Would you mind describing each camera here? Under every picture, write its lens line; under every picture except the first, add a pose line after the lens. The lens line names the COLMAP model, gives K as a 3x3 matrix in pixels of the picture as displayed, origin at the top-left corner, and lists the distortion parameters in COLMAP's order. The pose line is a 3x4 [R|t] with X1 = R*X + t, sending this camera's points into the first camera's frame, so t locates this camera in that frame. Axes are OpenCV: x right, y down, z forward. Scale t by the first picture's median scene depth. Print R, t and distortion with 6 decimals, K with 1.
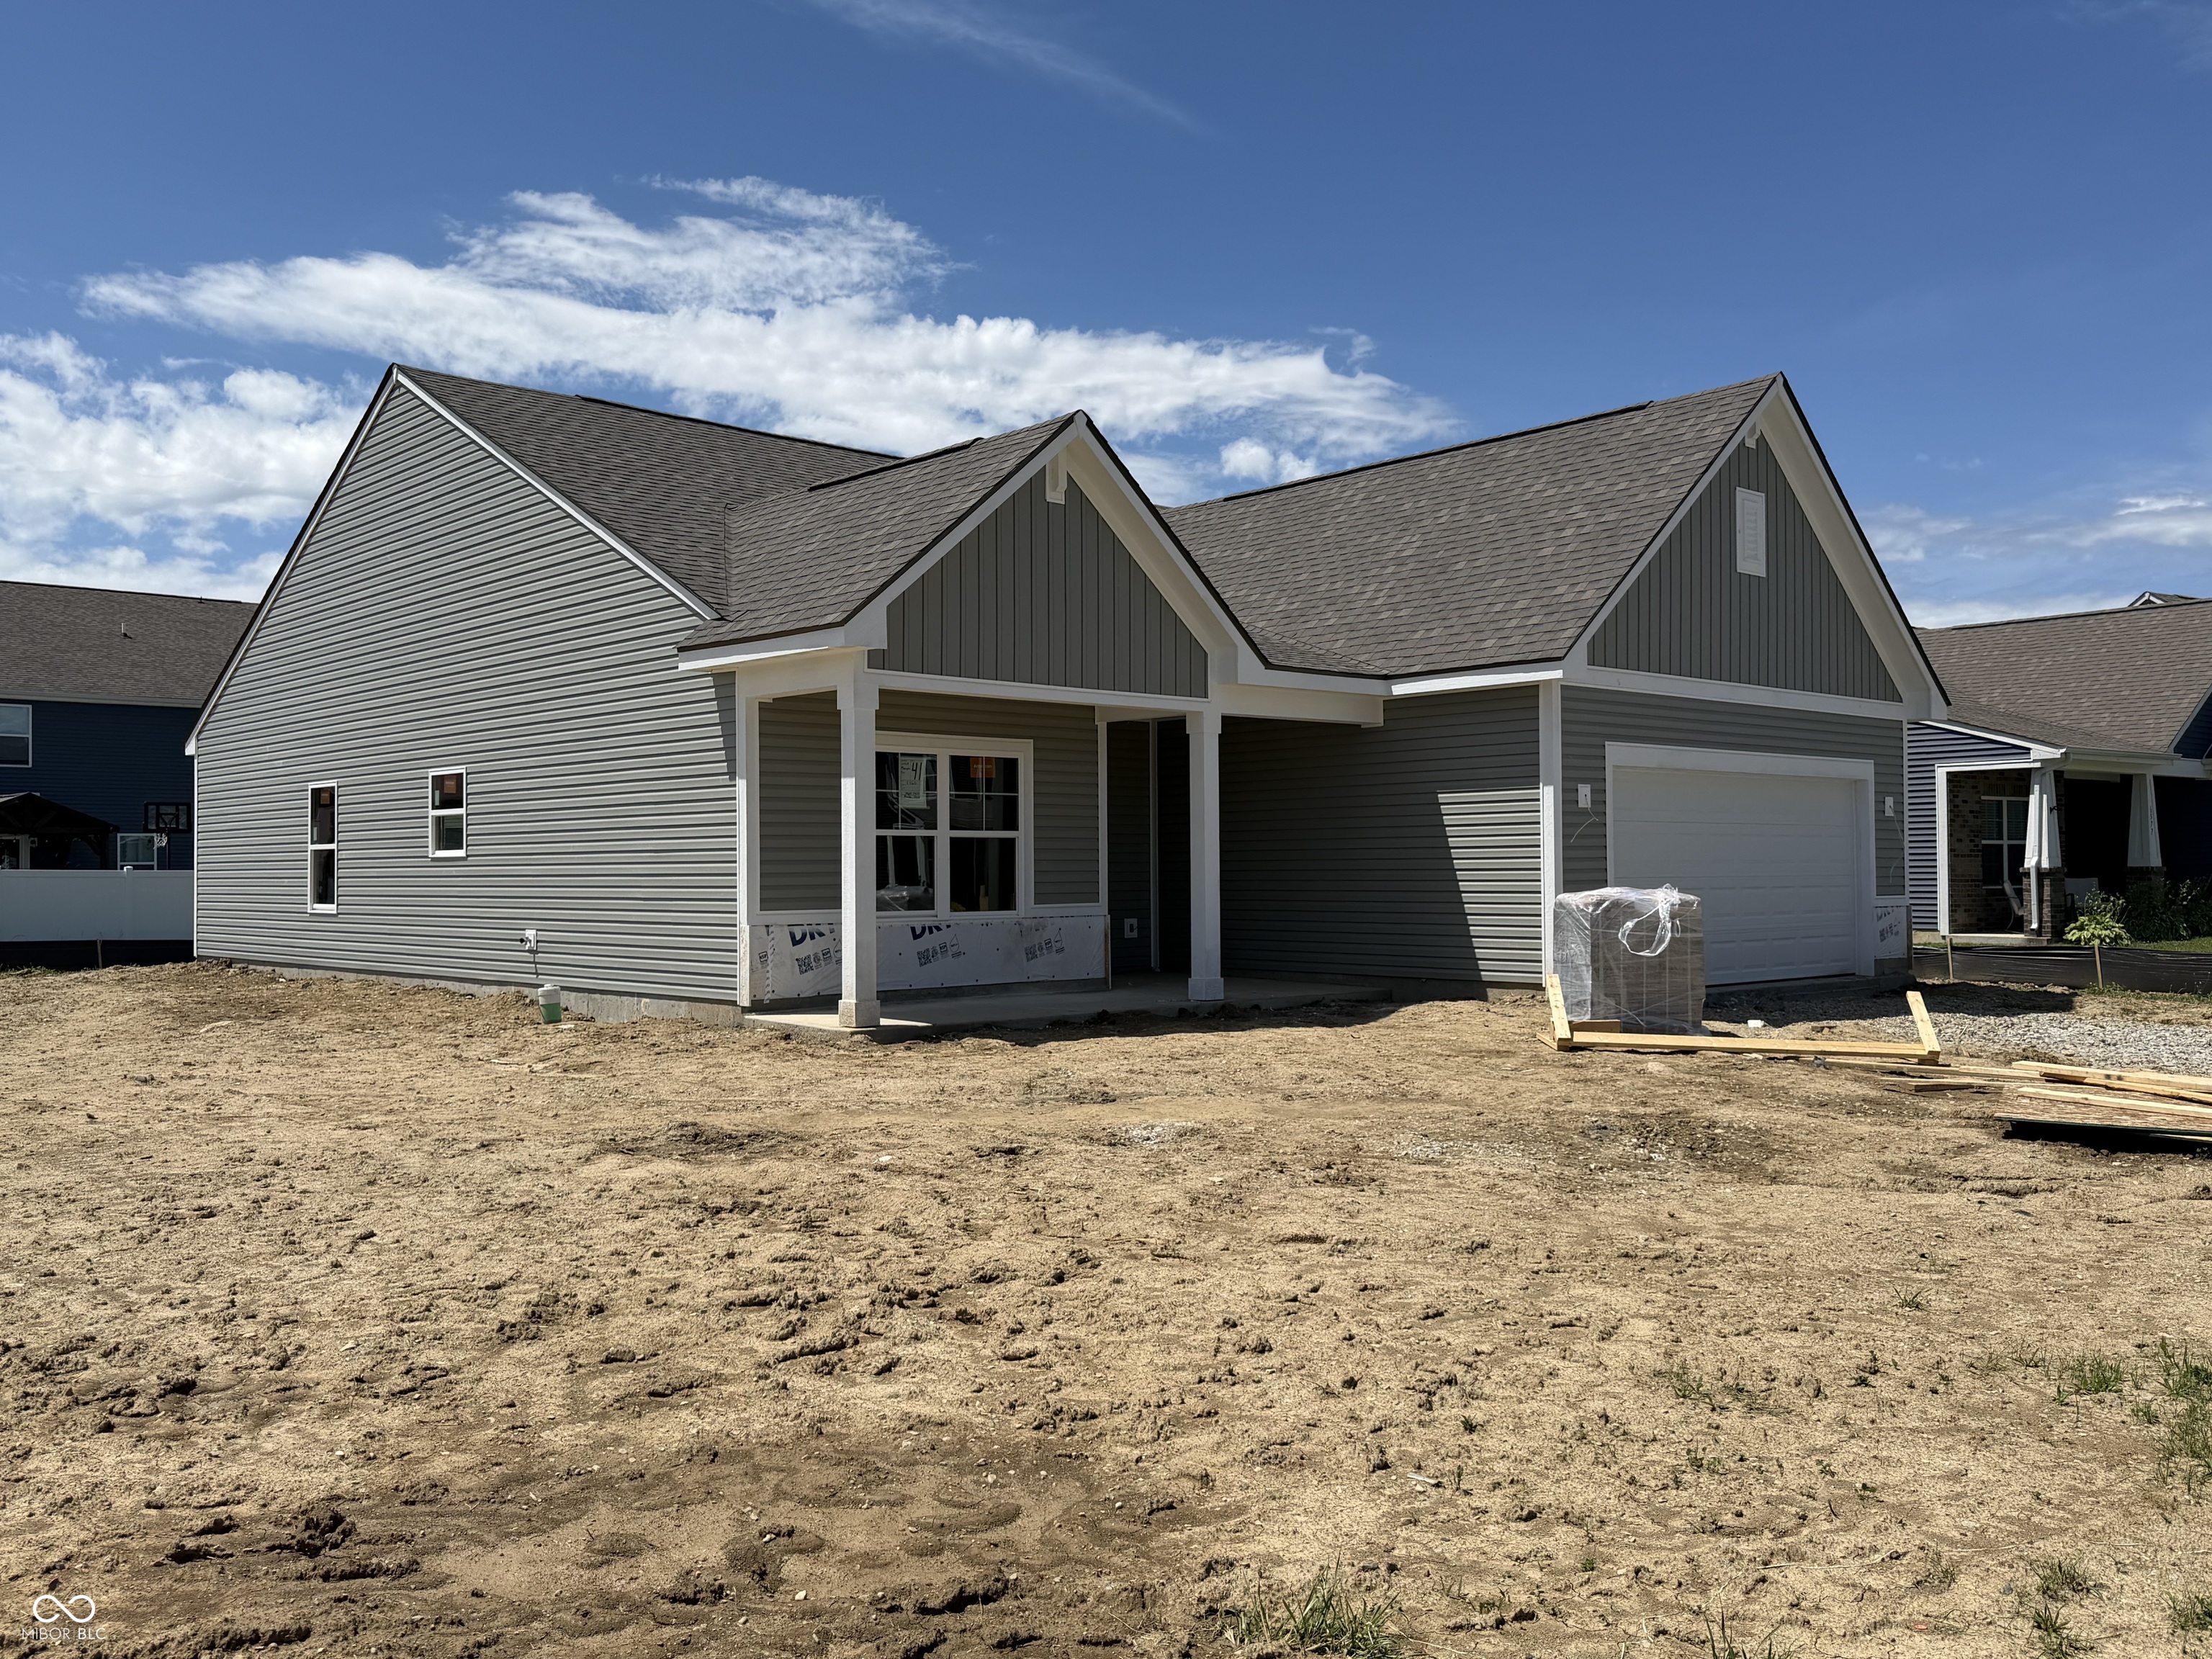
lens RADIAL K [[1861.9, 0, 1106.0], [0, 1861.9, 829.5], [0, 0, 1]] dist [0.071511, -0.002061]
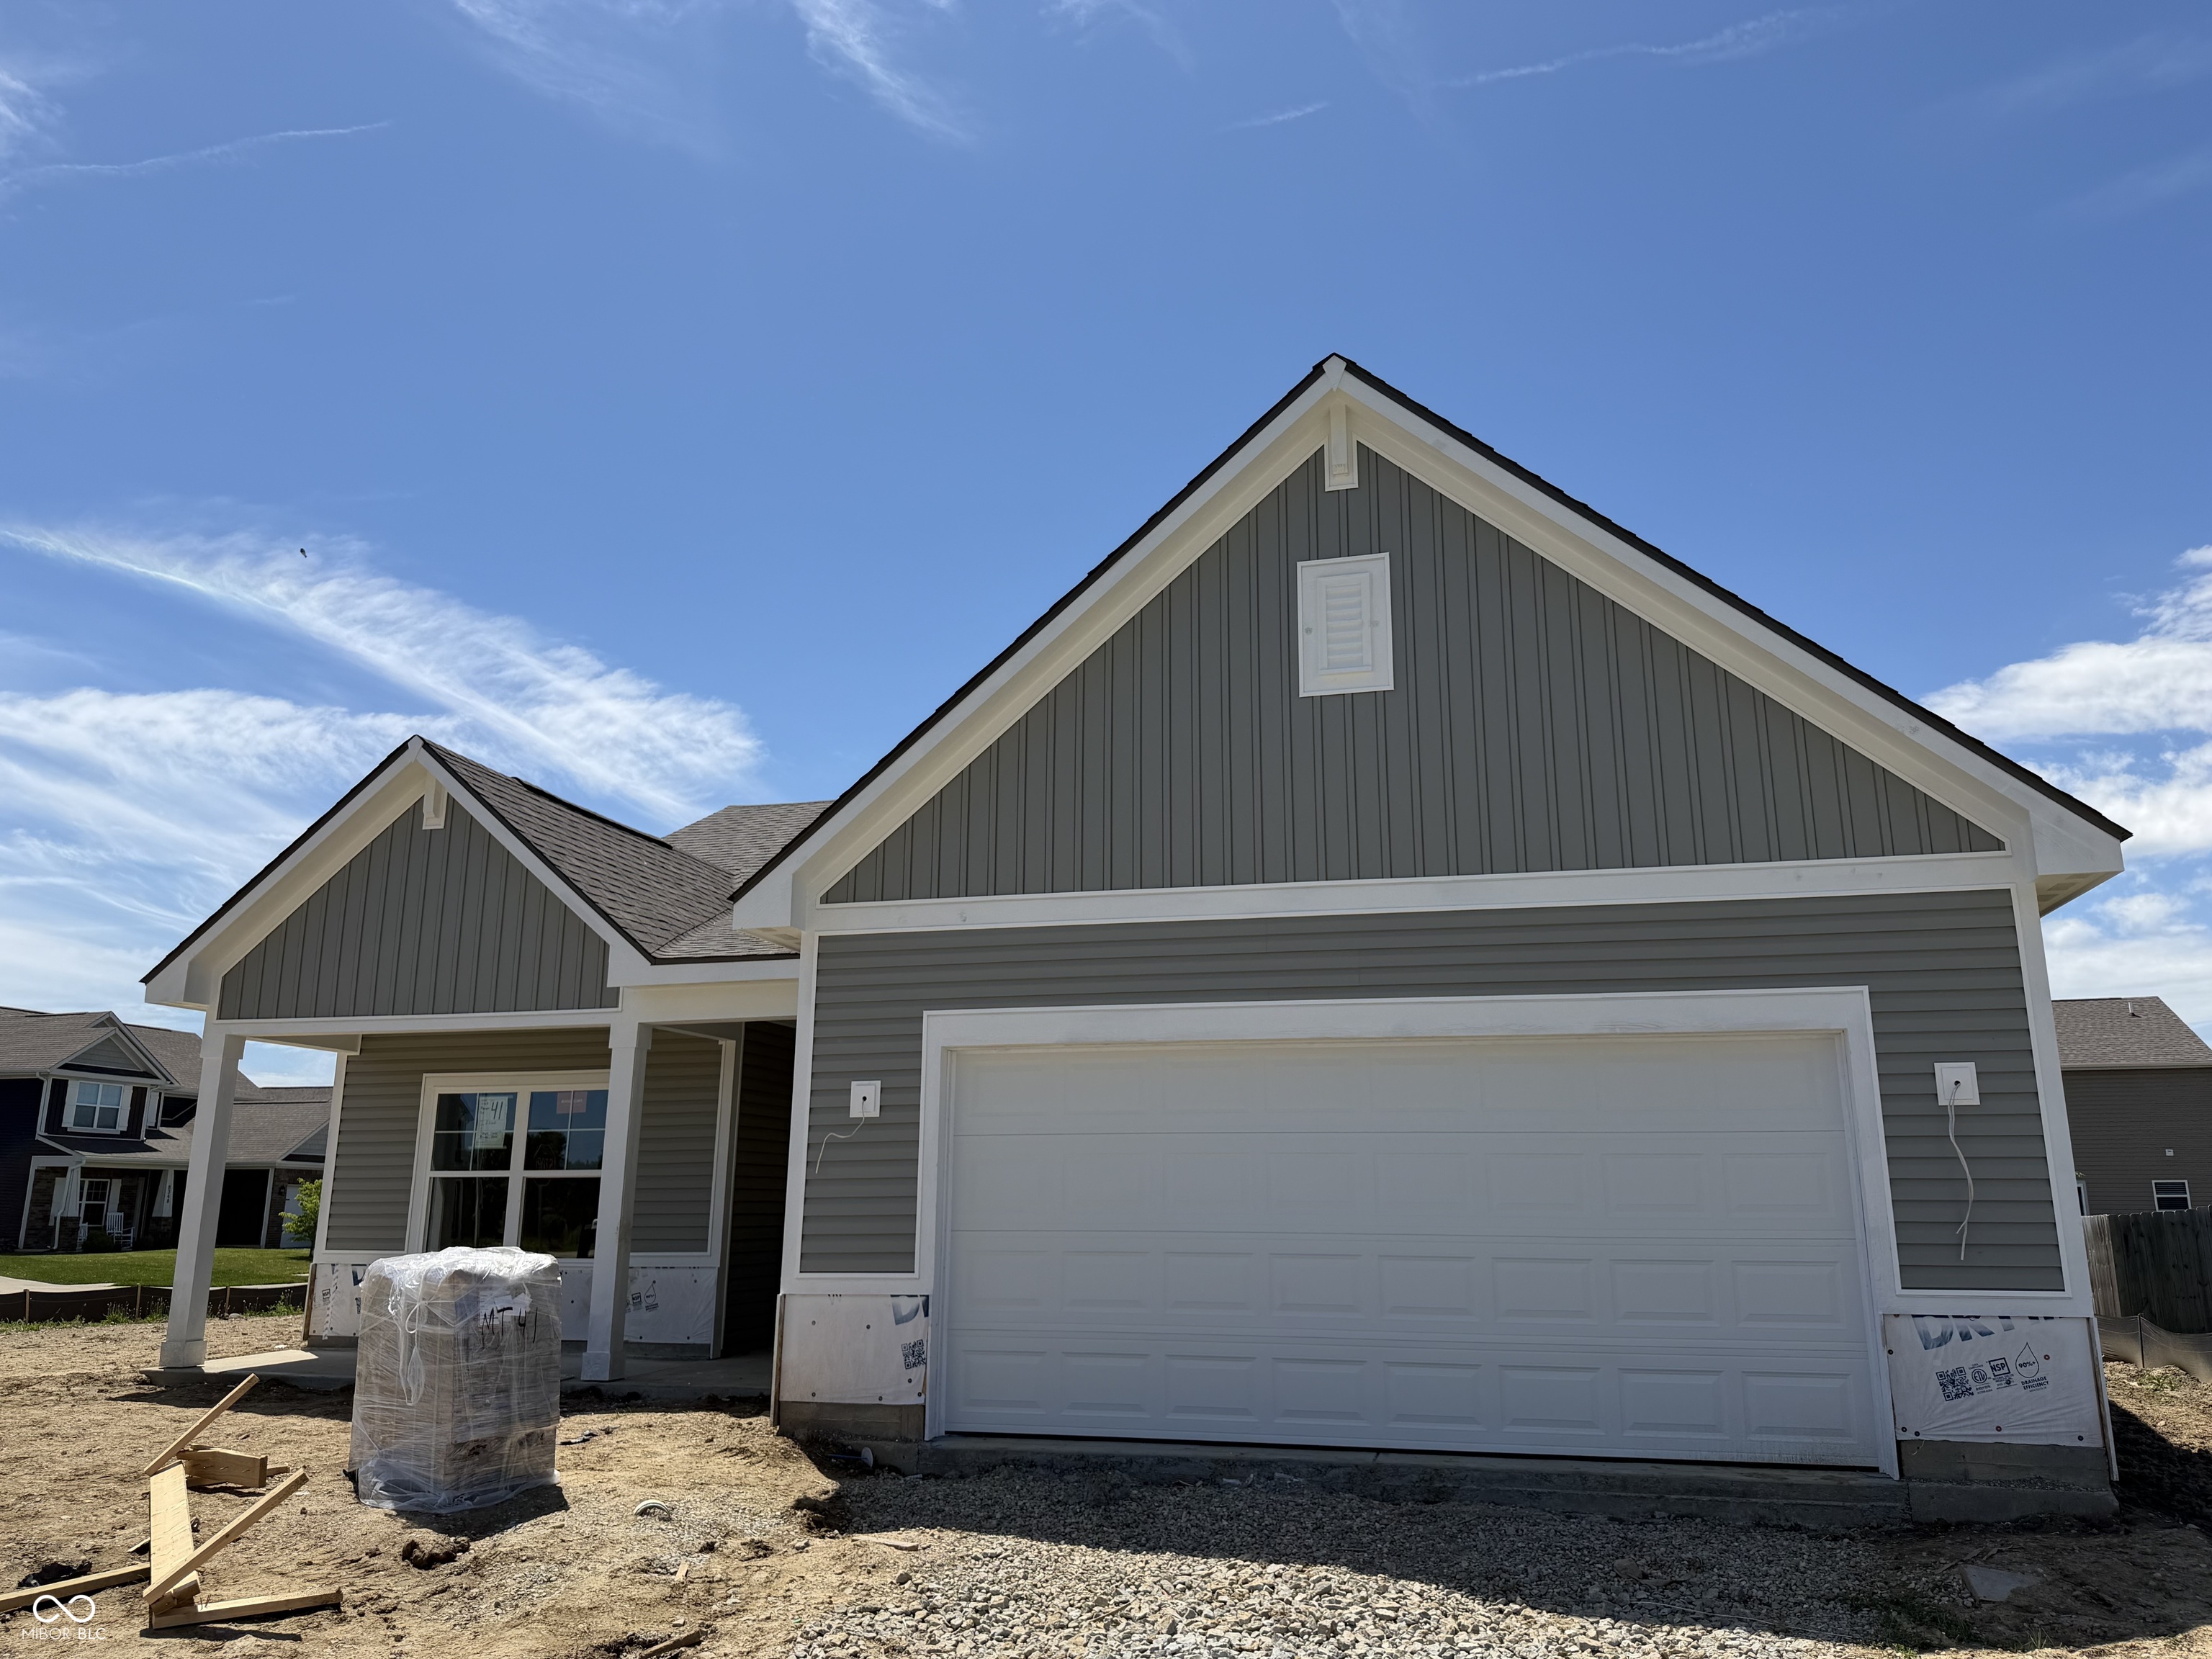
lens RADIAL K [[1534.4, 0, 1106.0], [0, 1534.4, 829.5], [0, 0, 1]] dist [0.159716, -0.313281]
pose [[0.556121, -0.189447, -0.809221, 0.672001], [0.013173, 0.975561, -0.219336, 0.008420], [0.830997, 0.111317, 0.545026, 0.680419]]
